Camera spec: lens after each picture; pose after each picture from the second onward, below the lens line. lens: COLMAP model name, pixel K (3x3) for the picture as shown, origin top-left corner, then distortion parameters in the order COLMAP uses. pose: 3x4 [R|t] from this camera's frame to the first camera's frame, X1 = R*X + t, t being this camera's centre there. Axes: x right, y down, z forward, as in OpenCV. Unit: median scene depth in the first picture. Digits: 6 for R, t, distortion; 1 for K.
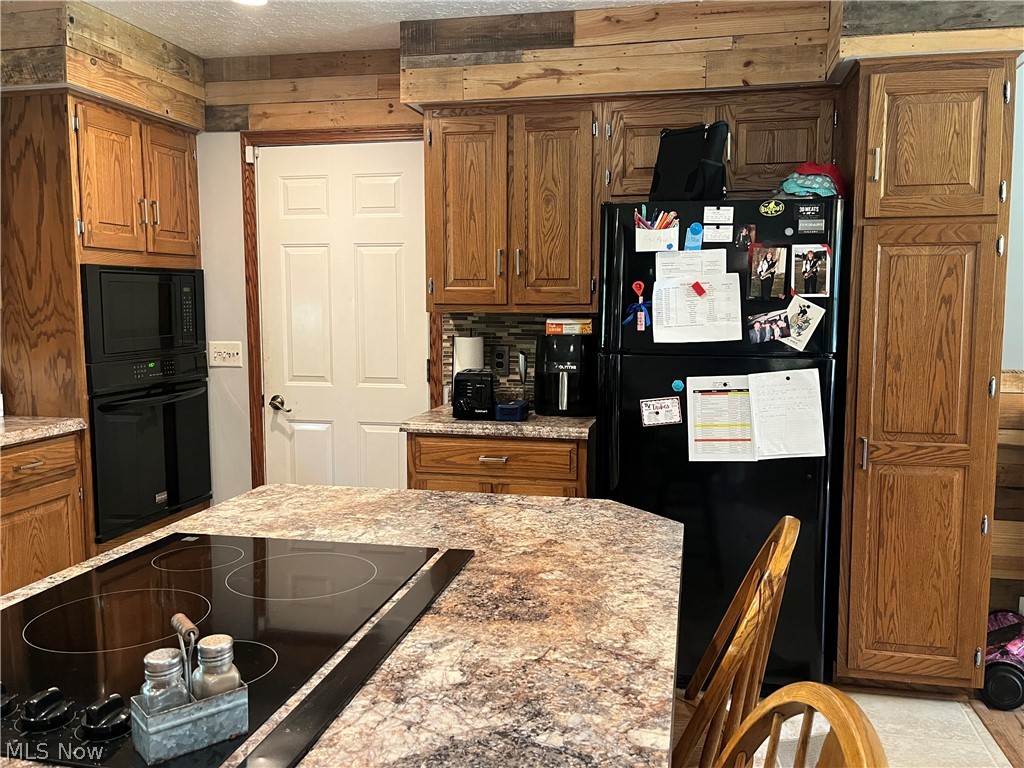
lens RADIAL K [[841.2, 0, 512.0], [0, 841.2, 384.0], [0, 0, 1]] dist [-0.003385, -0.006518]
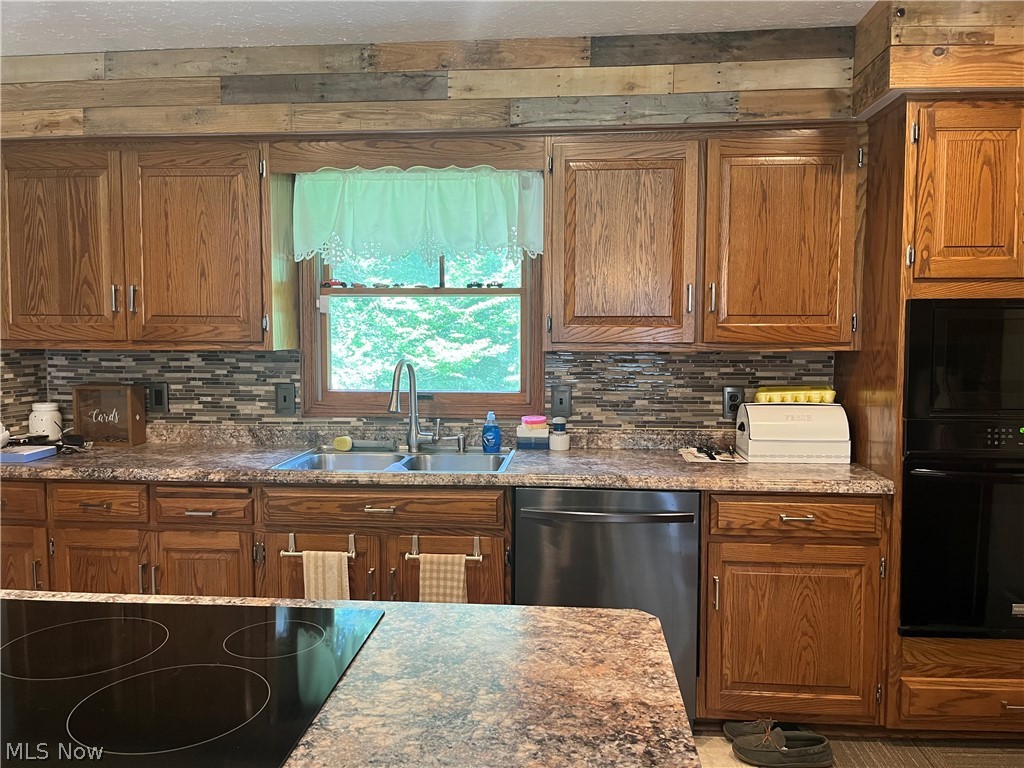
lens RADIAL K [[771.7, 0, 512.0], [0, 771.7, 384.0], [0, 0, 1]] dist [0.007418, -0.041887]
pose [[0.124962, 0.059499, -0.990376, 0.208244], [-0.097988, 0.994060, 0.047357, -0.056917], [0.987311, 0.091127, 0.130050, 0.521593]]
